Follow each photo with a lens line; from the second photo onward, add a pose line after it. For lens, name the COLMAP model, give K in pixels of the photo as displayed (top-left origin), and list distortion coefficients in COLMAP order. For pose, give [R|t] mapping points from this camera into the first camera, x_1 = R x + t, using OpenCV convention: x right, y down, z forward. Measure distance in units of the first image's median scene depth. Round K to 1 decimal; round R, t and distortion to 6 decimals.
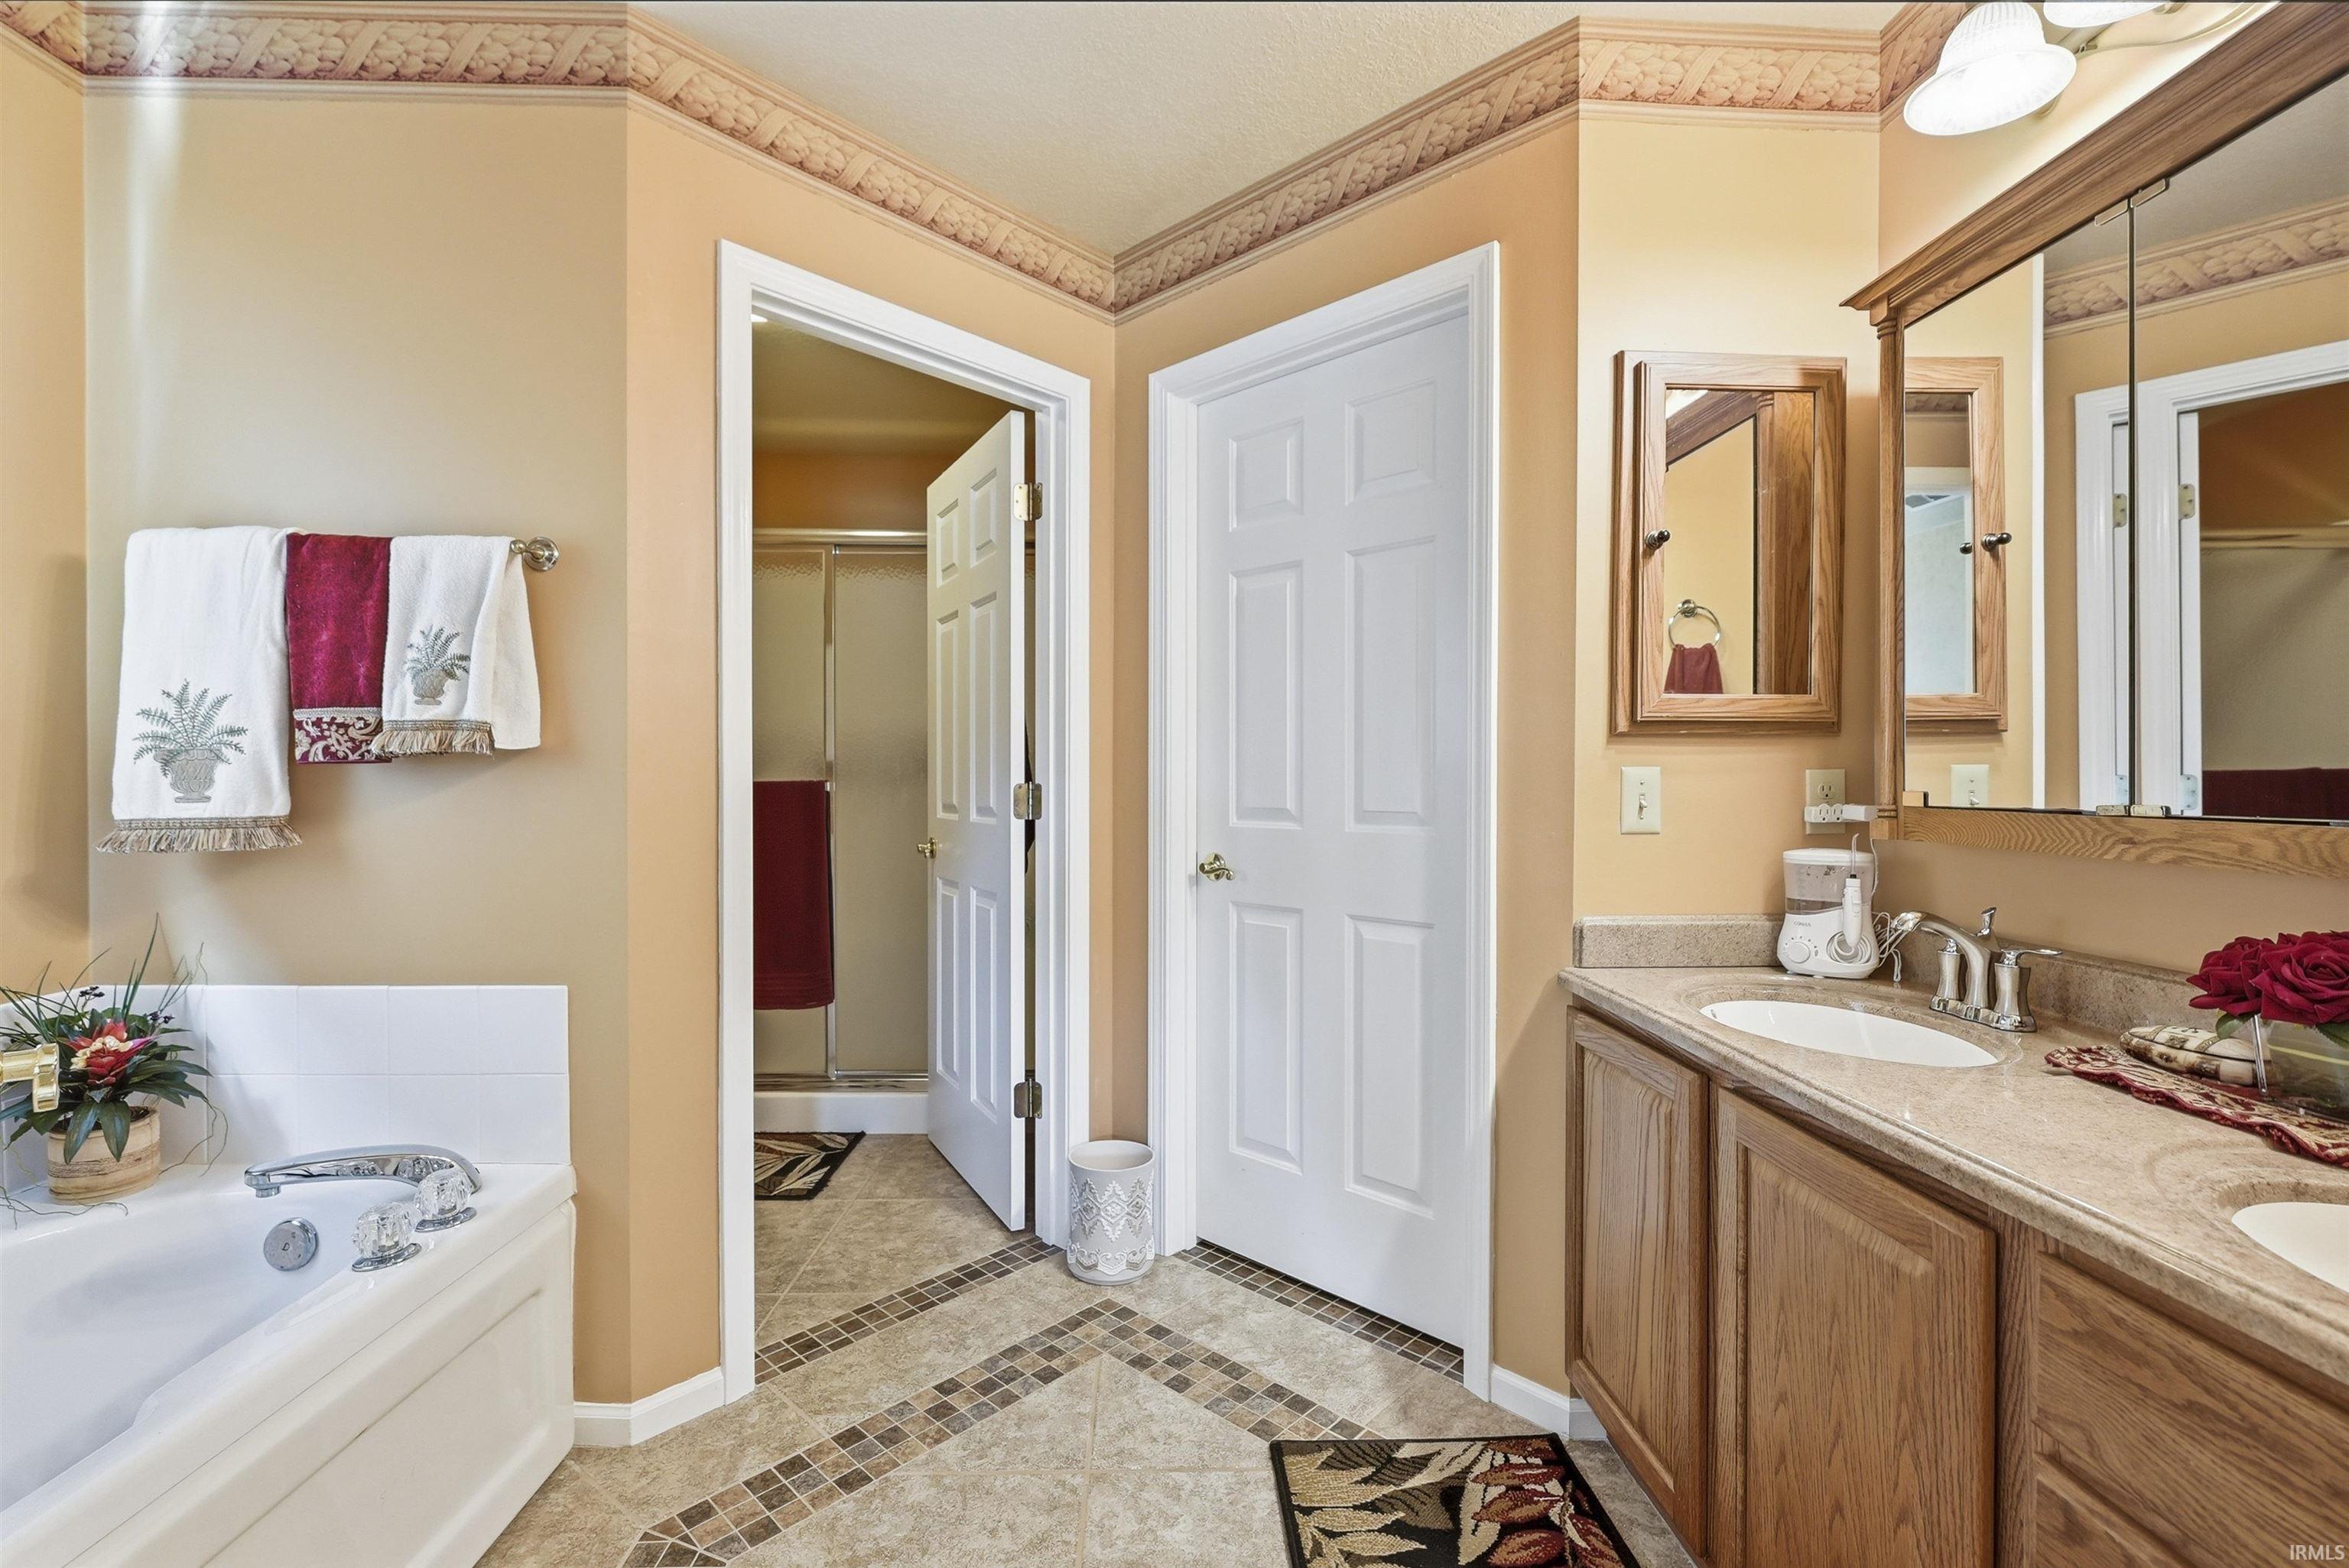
lens RADIAL K [[1058.8, 0, 1182.3], [0, 1058.8, 782.1], [0, 0, 1]] dist [0.005876, -0.000373]
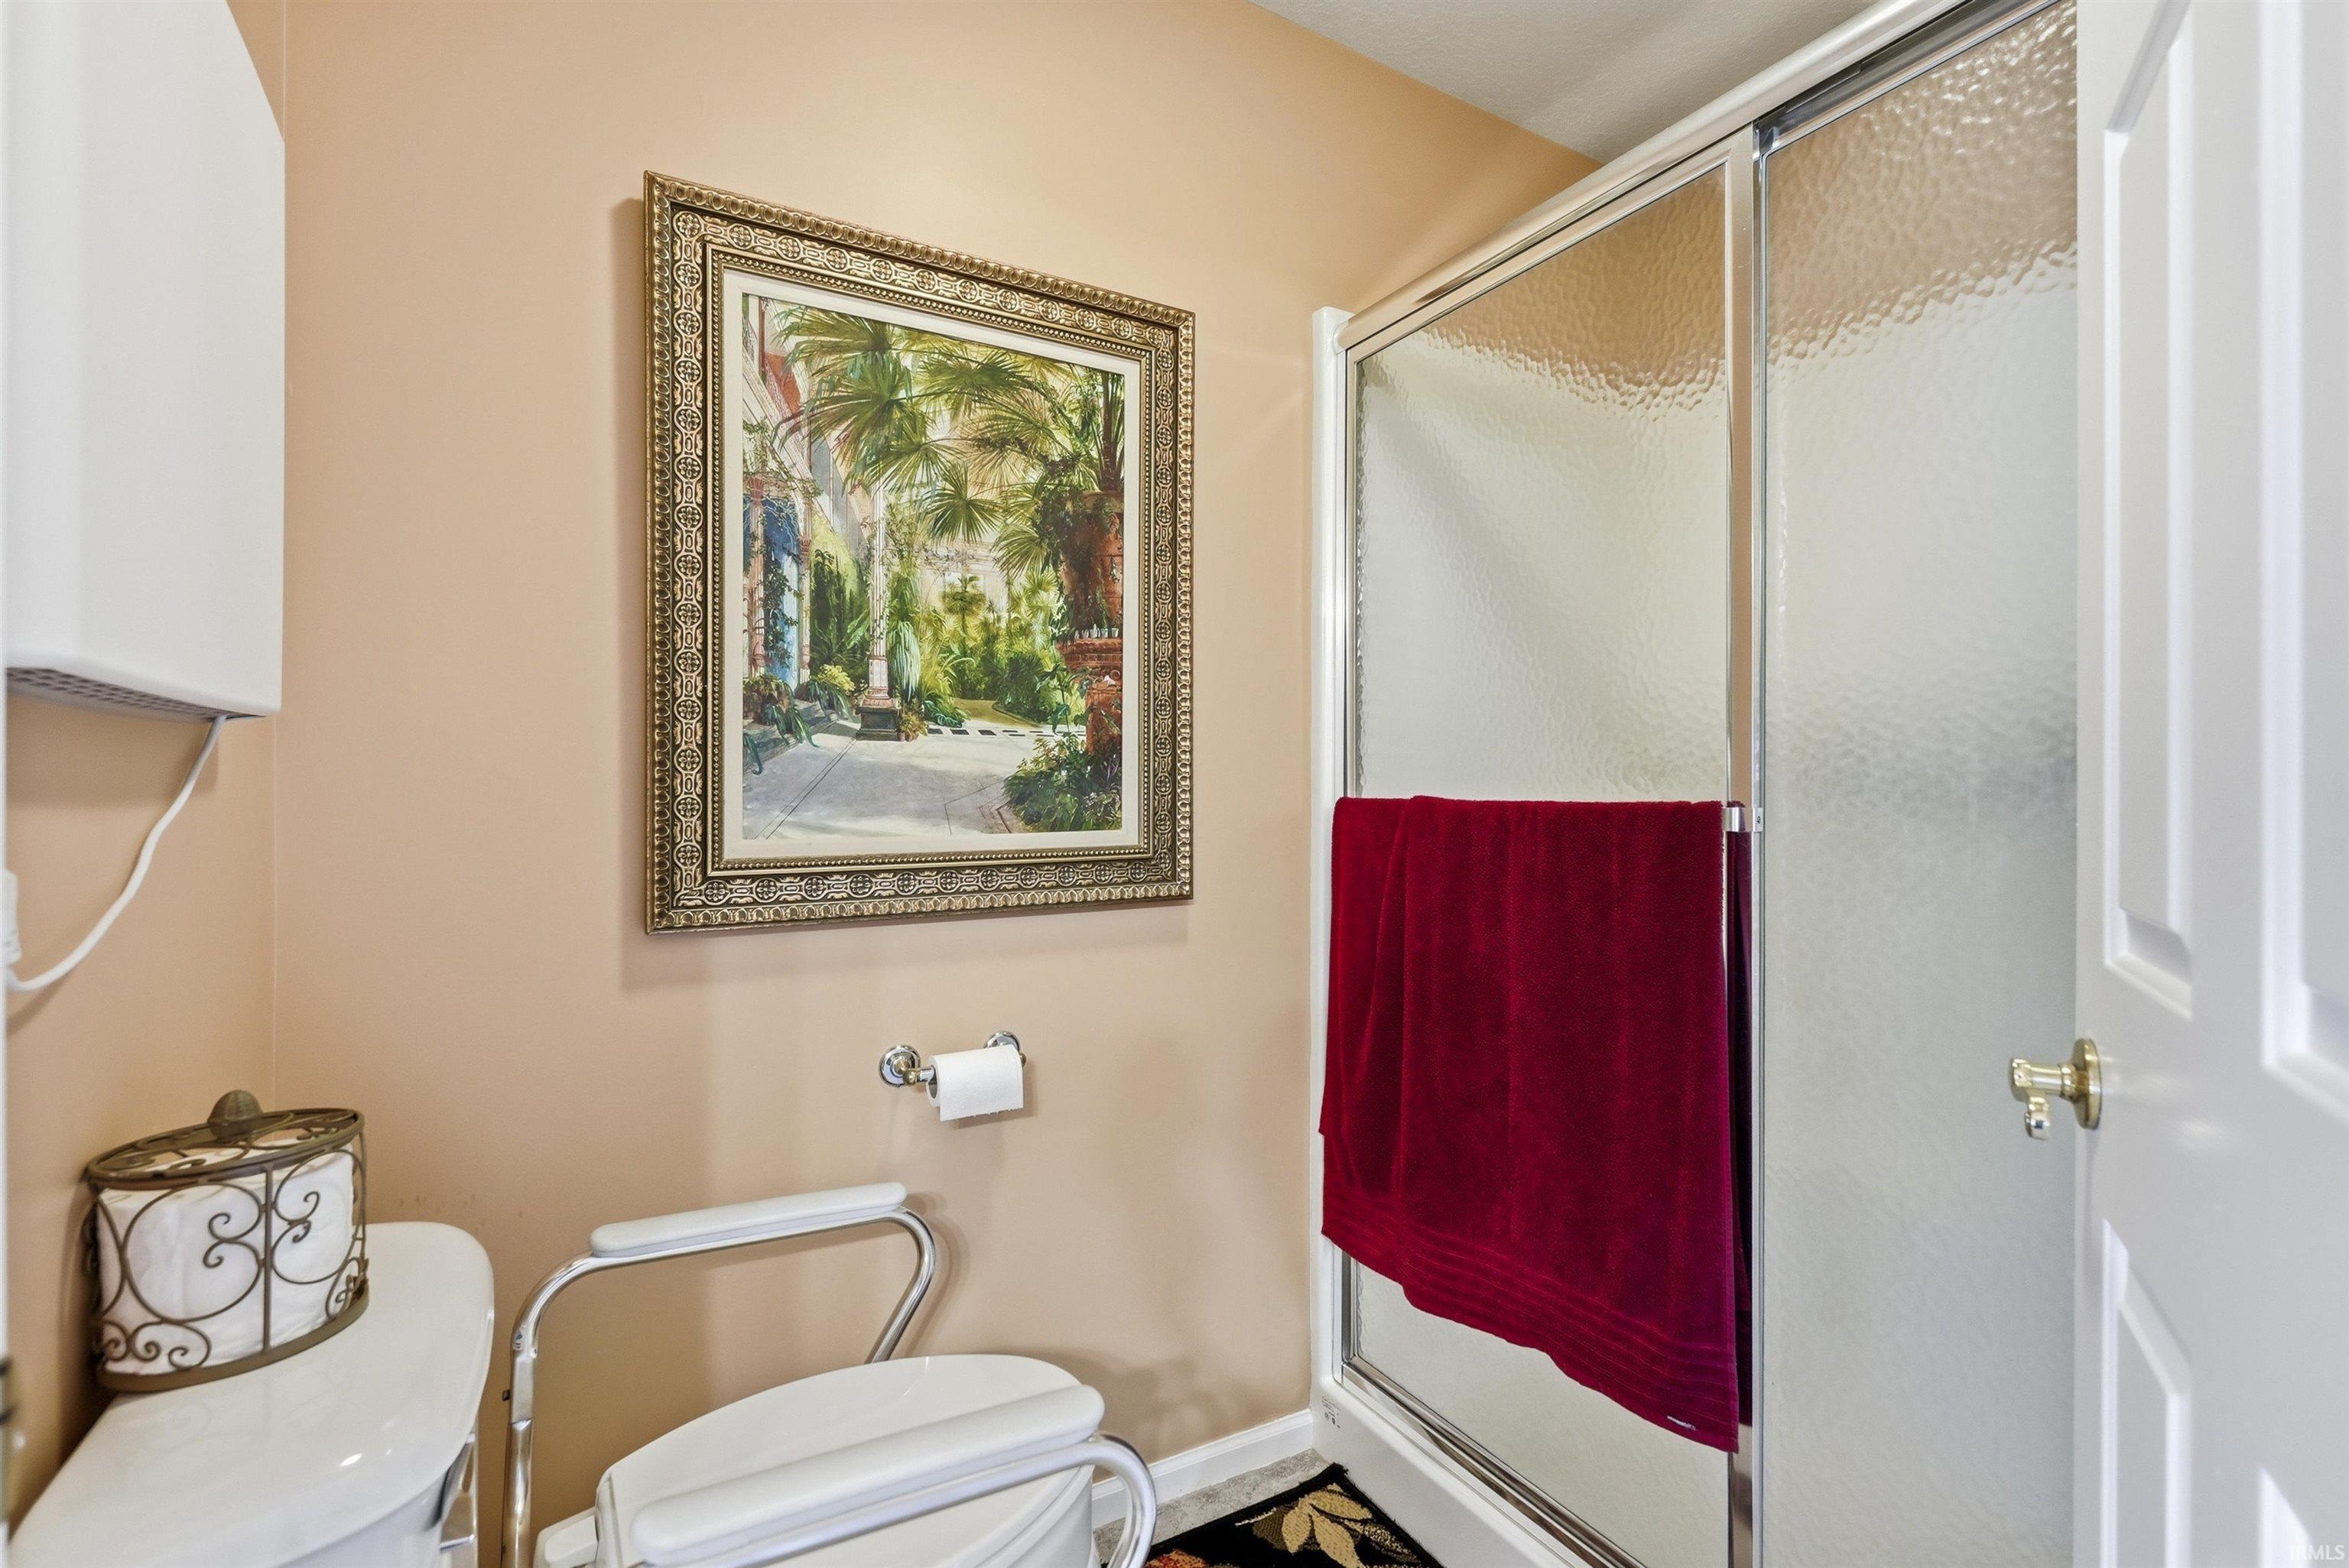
lens RADIAL K [[1058.8, 0, 1174.7], [0, 1058.8, 775.7], [0, 0, 1]] dist [0.005876, -0.000373]
pose [[0.457923, -0.001994, -0.888990, -0.167196], [-0.006646, 0.999962, -0.005666, -0.010672], [0.888967, 0.008503, 0.457892, 1.053445]]
